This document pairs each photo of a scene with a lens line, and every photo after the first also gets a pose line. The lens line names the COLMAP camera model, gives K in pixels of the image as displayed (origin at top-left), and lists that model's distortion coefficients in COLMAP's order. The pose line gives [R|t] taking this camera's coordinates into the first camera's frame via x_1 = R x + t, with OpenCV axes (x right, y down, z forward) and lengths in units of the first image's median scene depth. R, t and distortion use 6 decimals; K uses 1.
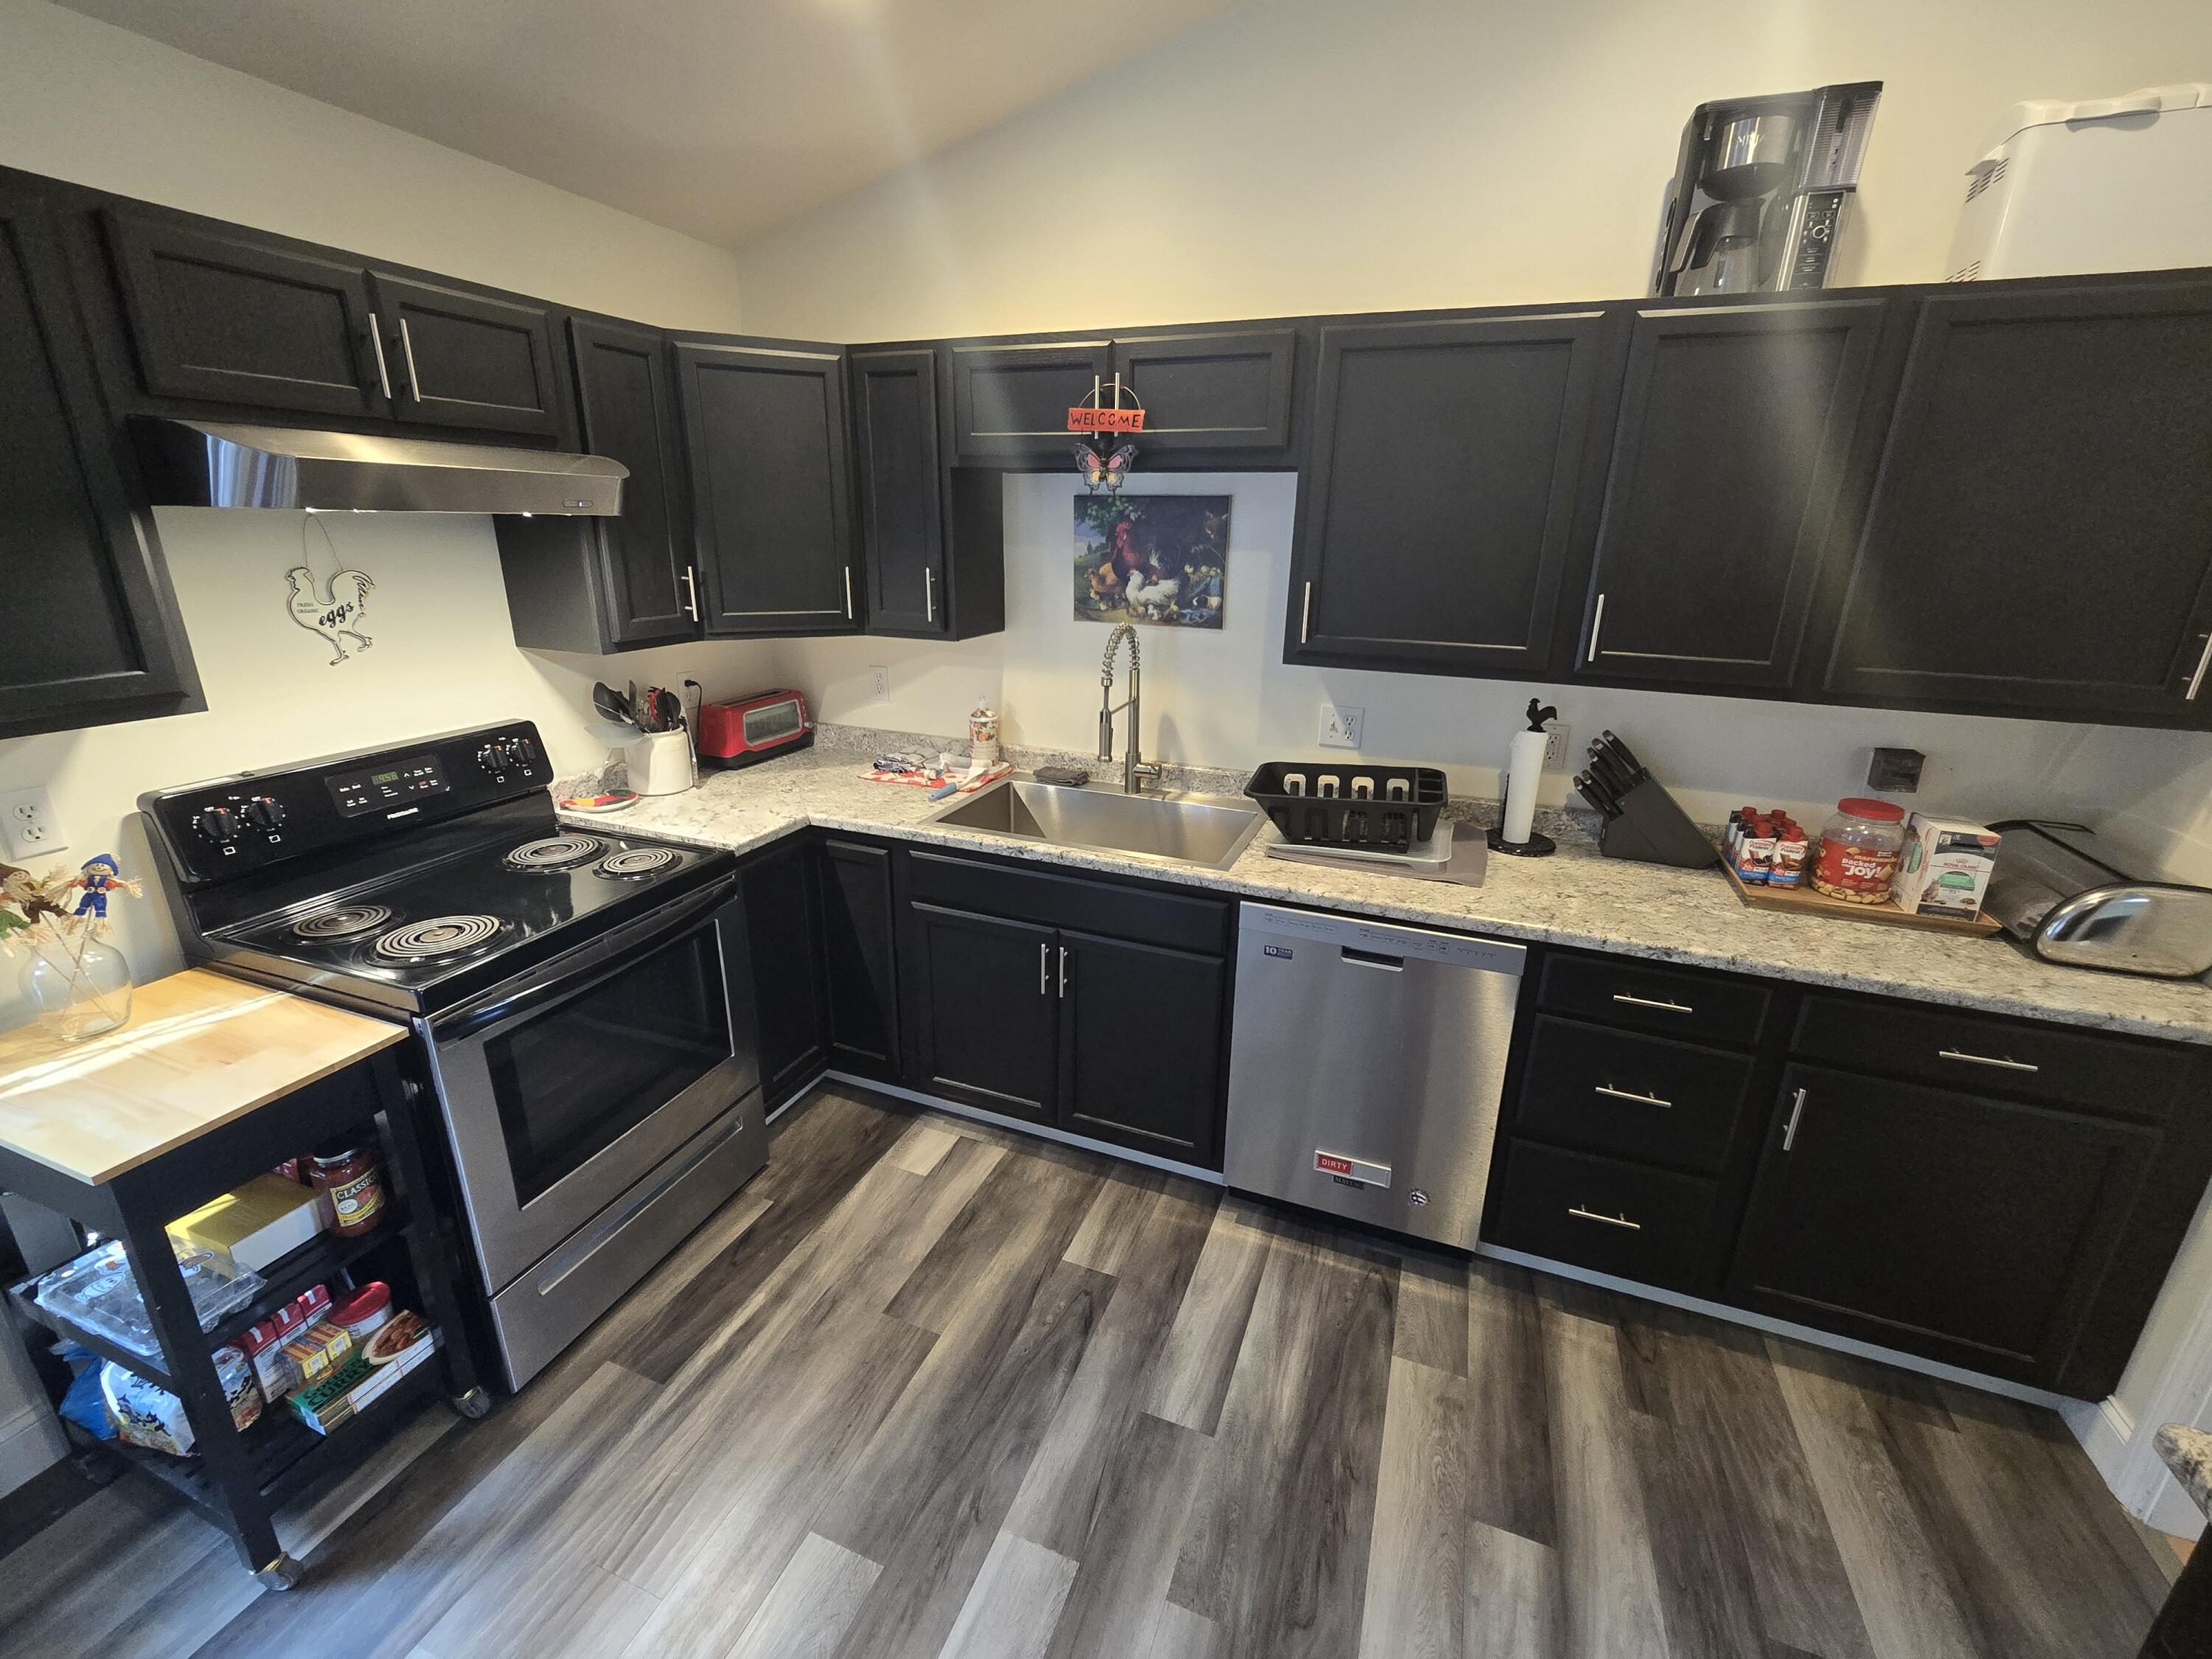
lens RADIAL K [[920.2, 0, 1105.6], [0, 920.2, 816.4], [0, 0, 1]] dist [-0.000023, 0.001121]
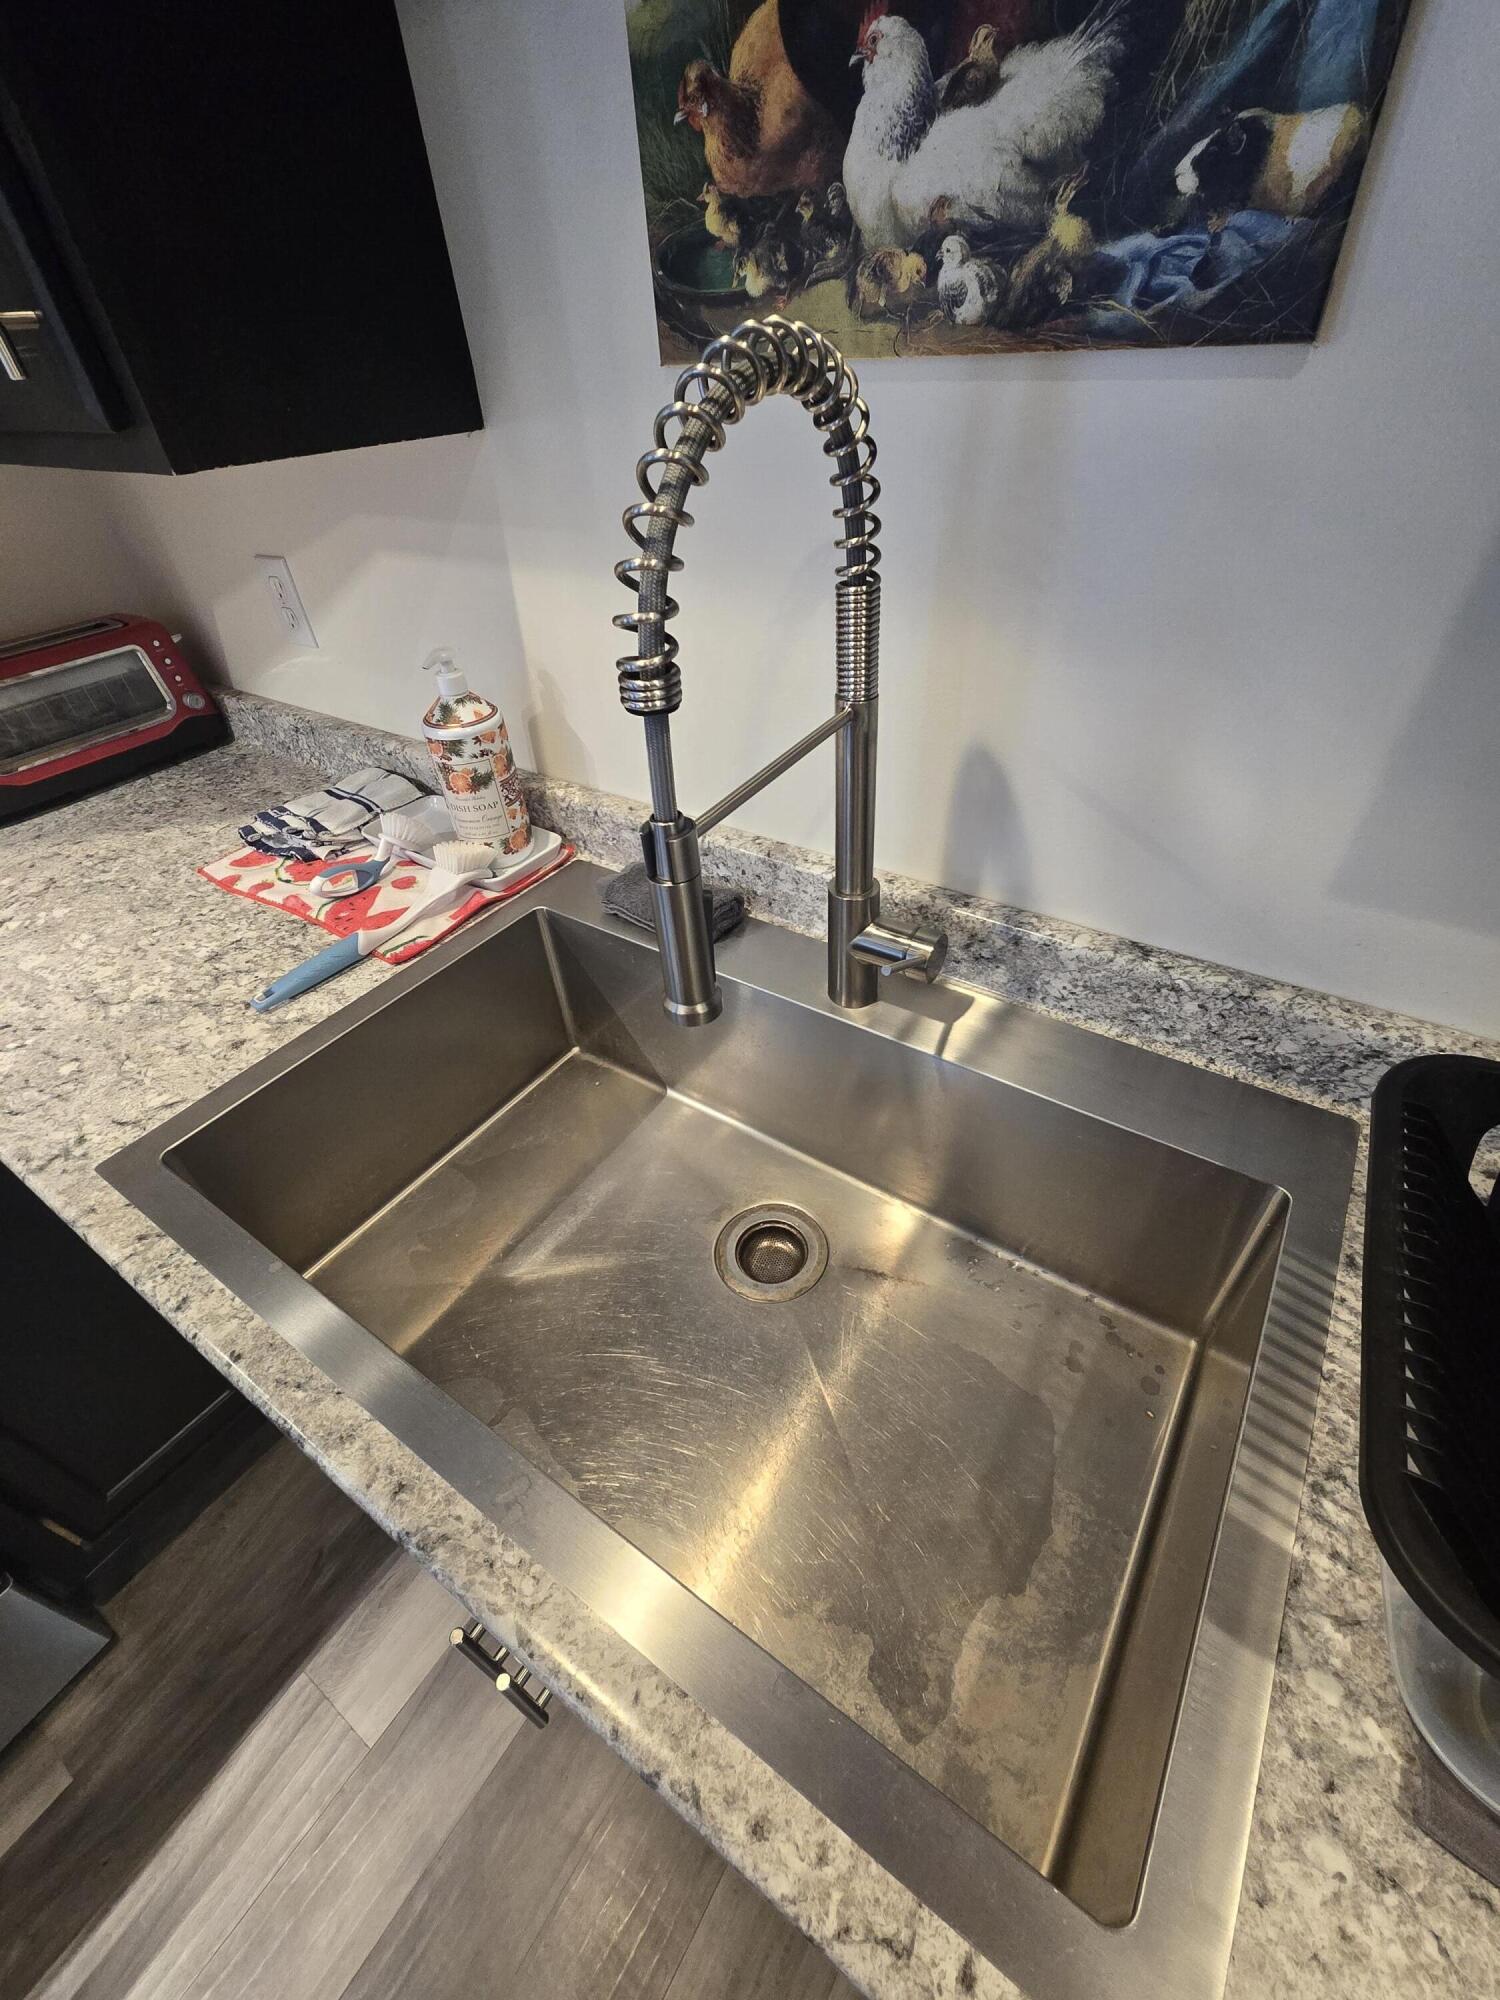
lens RADIAL K [[832.0, 0, 762.3], [0, 832.0, 1007.9], [0, 0, 1]] dist [-0.000023, 0.001121]
pose [[0.976040, 0.085606, -0.200046, 0.058659], [-0.004974, 0.927895, 0.372809, -0.133192], [0.217536, -0.362881, 0.906088, 0.737834]]
